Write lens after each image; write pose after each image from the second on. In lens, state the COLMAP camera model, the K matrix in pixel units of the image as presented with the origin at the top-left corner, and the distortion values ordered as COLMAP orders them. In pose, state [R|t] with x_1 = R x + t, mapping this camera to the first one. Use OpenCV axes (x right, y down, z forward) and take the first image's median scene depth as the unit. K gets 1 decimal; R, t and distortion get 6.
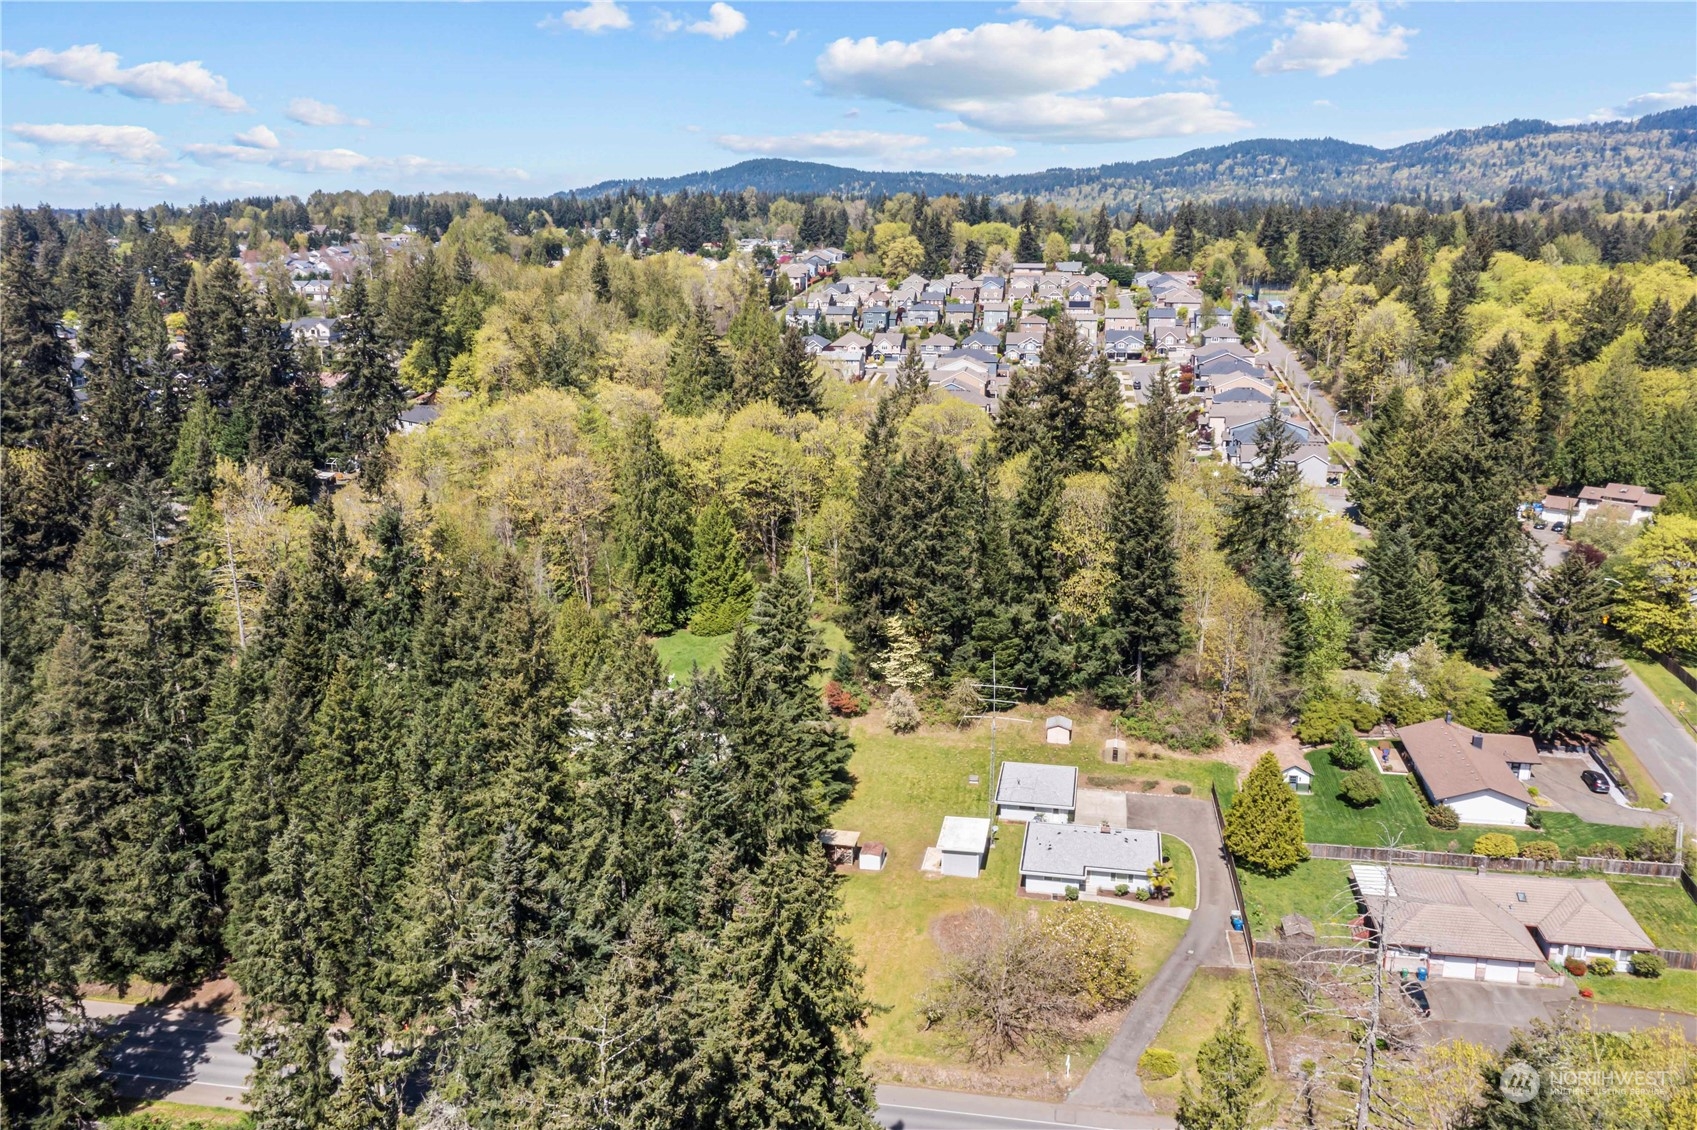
lens RADIAL K [[1349.0, 0, 848.5], [0, 1349.0, 565.0], [0, 0, 1]] dist [0.001760, 0.010202]
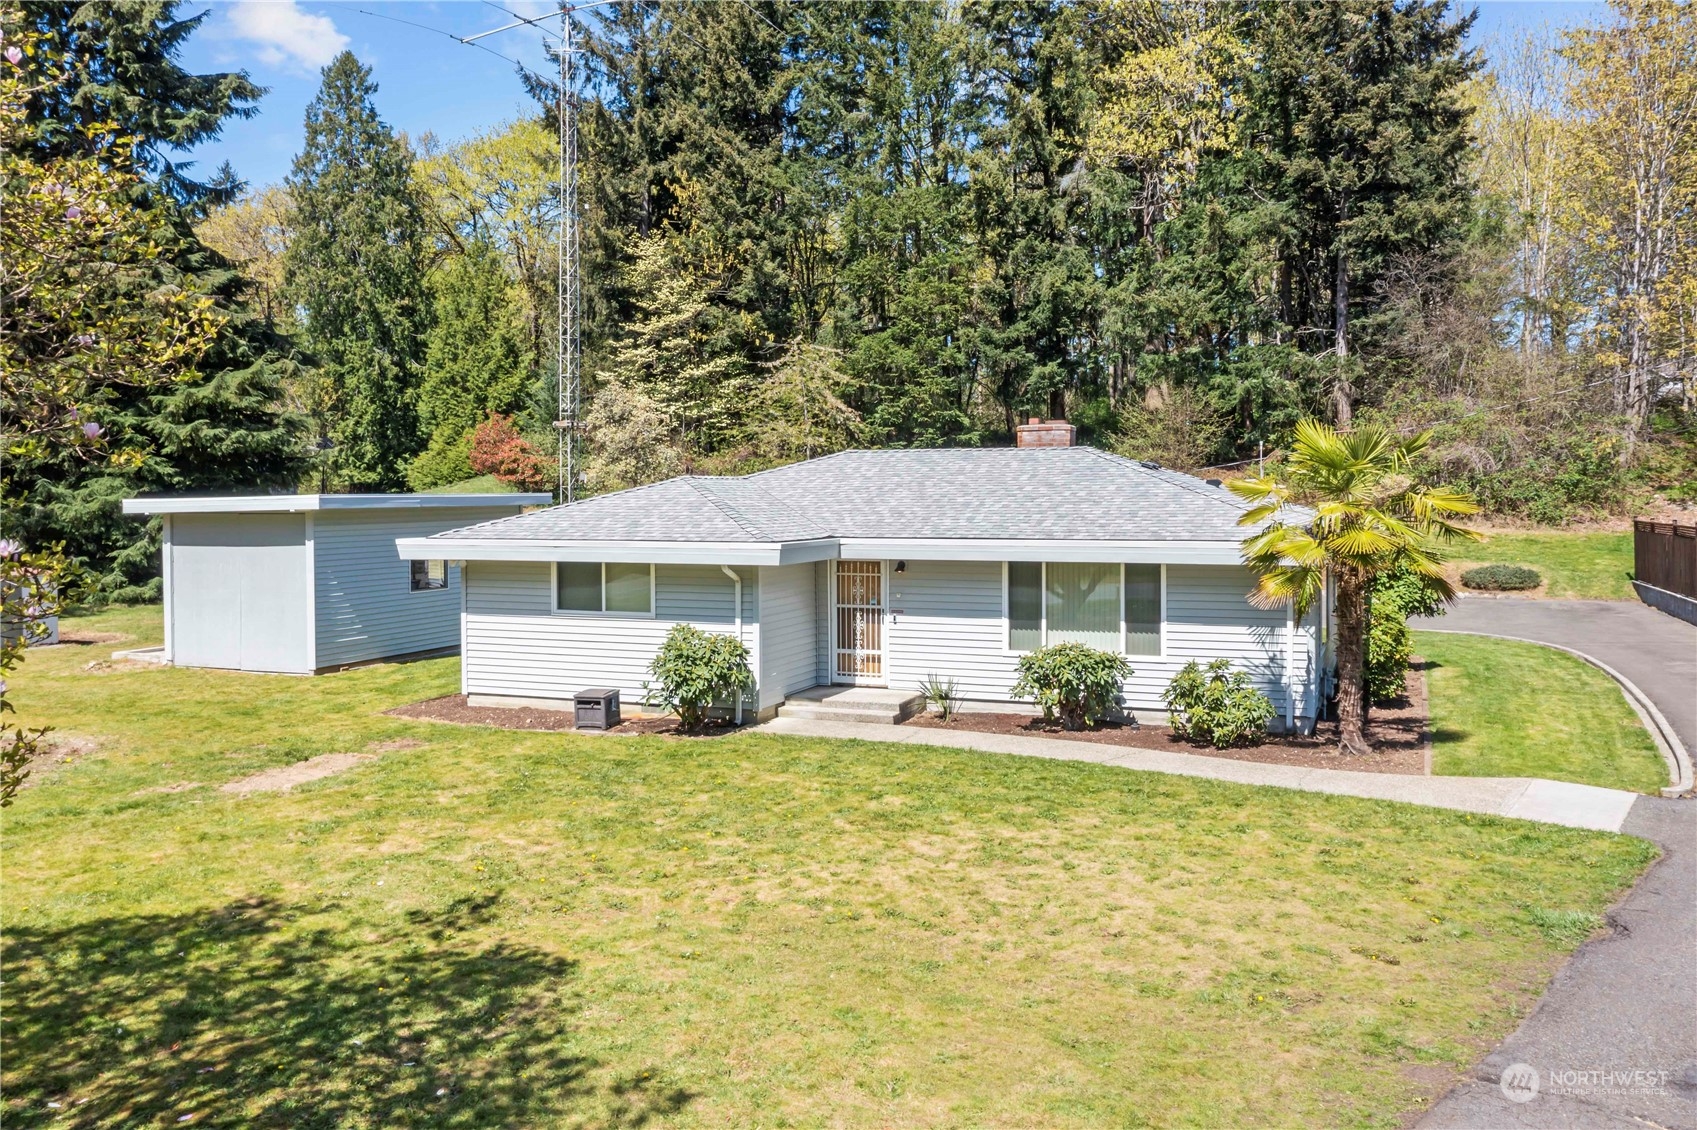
lens RADIAL K [[1365.9, 0, 854.6], [0, 1365.9, 522.0], [0, 0, 1]] dist [-0.000399, 0.022112]
pose [[0.981758, 0.002486, -0.190120, 0.206257], [-0.047538, 0.971367, -0.232780, 0.257313], [0.184097, 0.237572, 0.953765, 0.853305]]
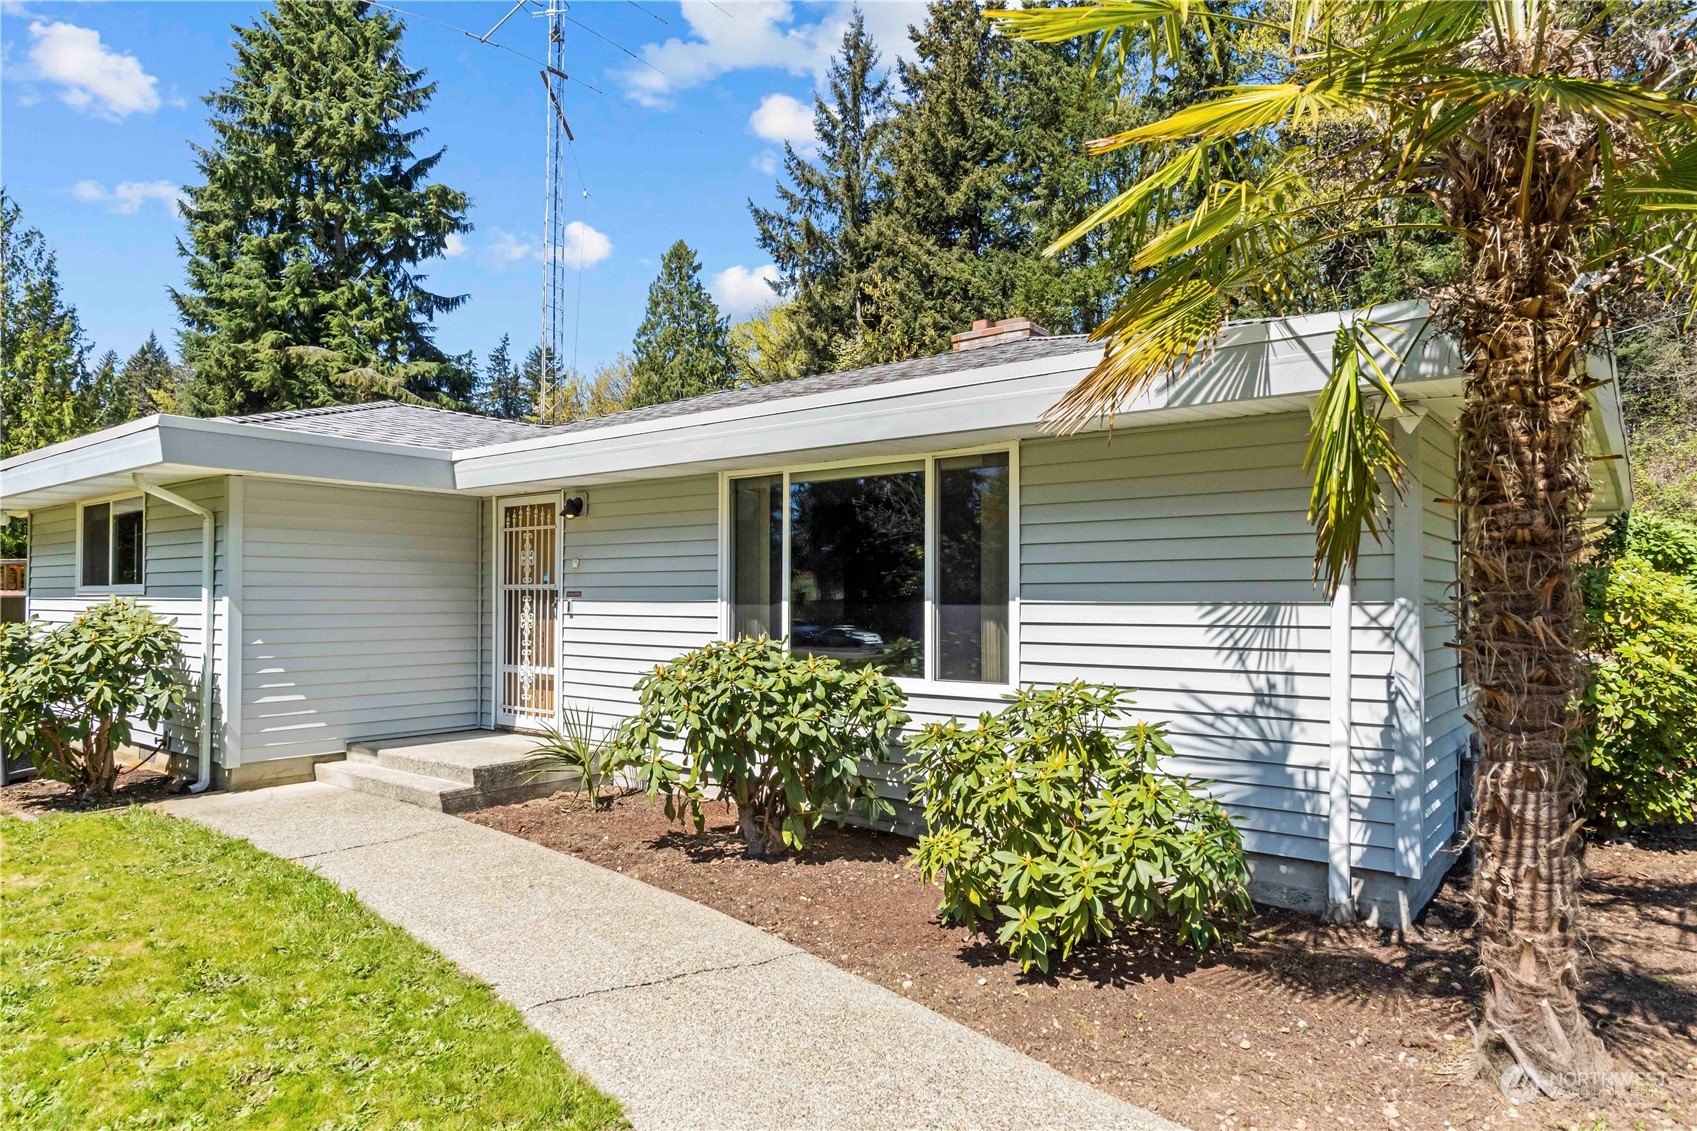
lens RADIAL K [[1018.8, 0, 843.1], [0, 1018.8, 596.0], [0, 0, 1]] dist [-0.005749, -0.001532]
pose [[0.888507, 0.002107, -0.458858, 0.224119], [-0.124095, 0.963830, -0.235867, 0.243479], [0.441764, 0.266511, 0.856631, 0.958855]]
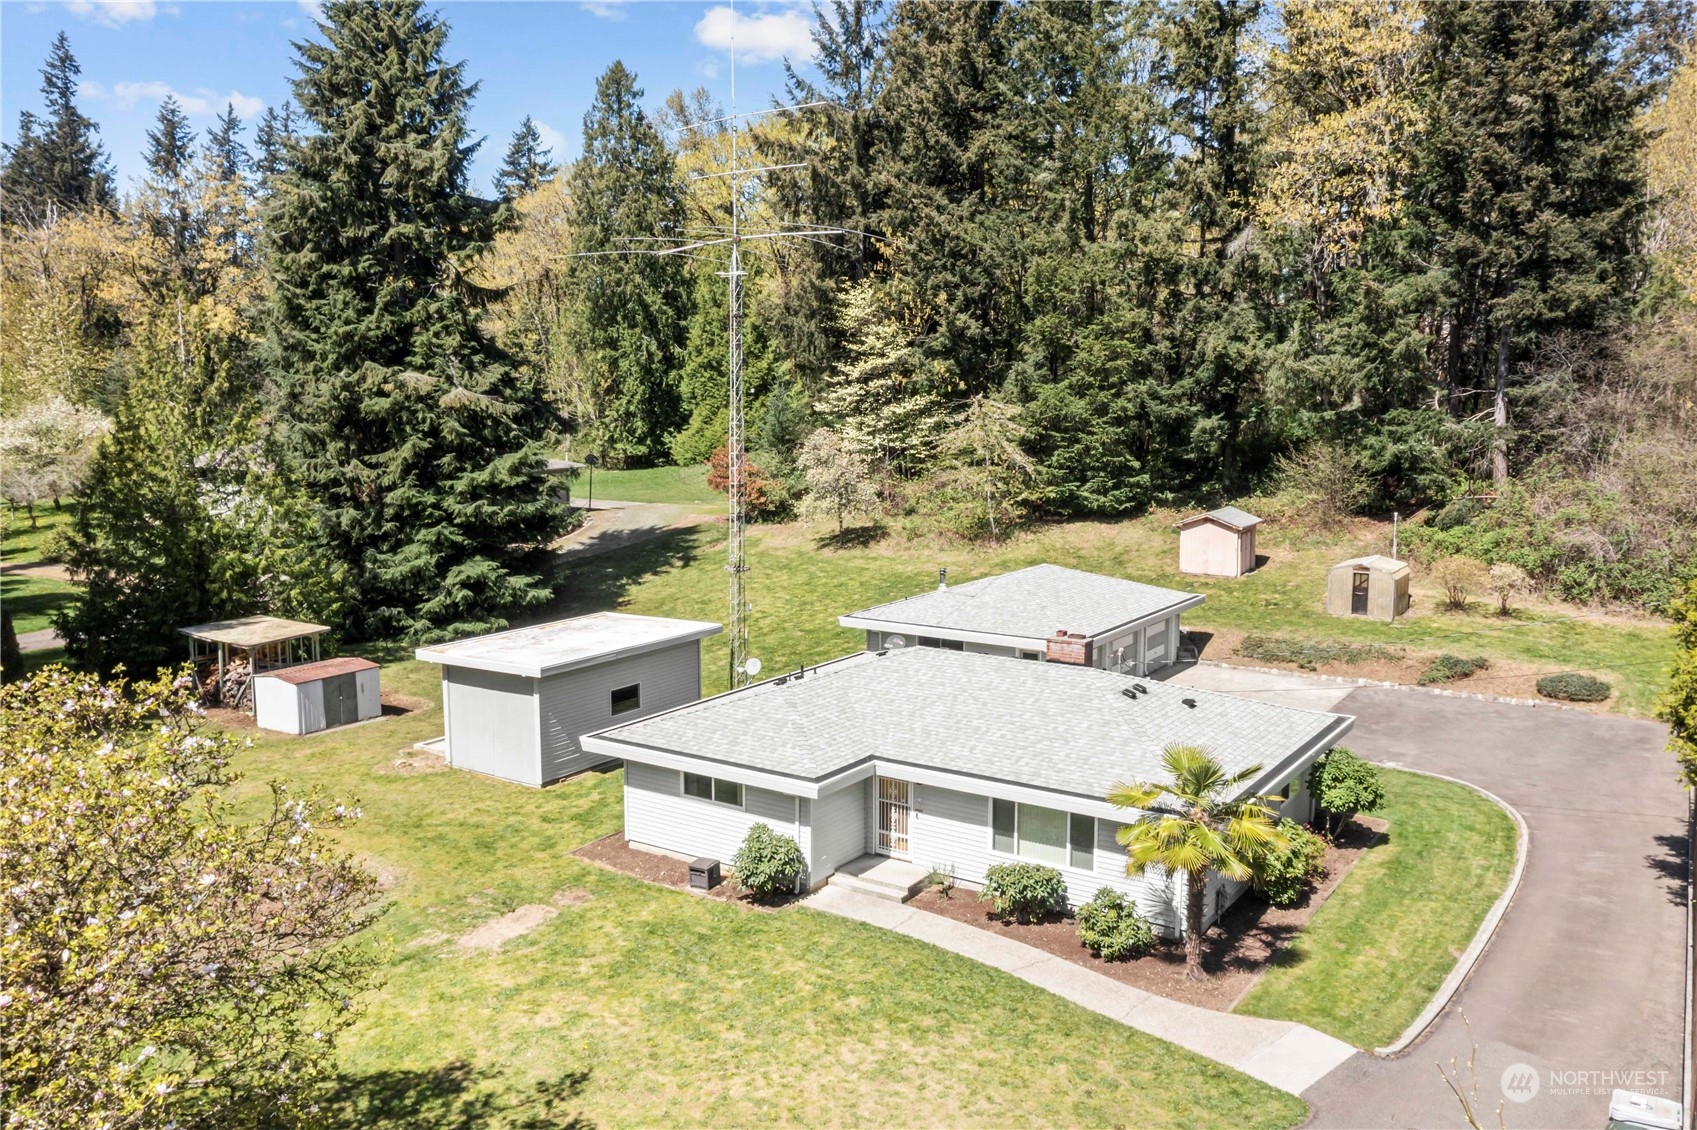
lens RADIAL K [[1349.0, 0, 848.5], [0, 1349.0, 565.0], [0, 0, 1]] dist [0.001760, 0.010202]
pose [[0.920784, 0.055468, -0.386110, 0.250977], [-0.103140, 0.989230, -0.103855, 0.216006], [0.376191, 0.135452, 0.916588, 0.801070]]
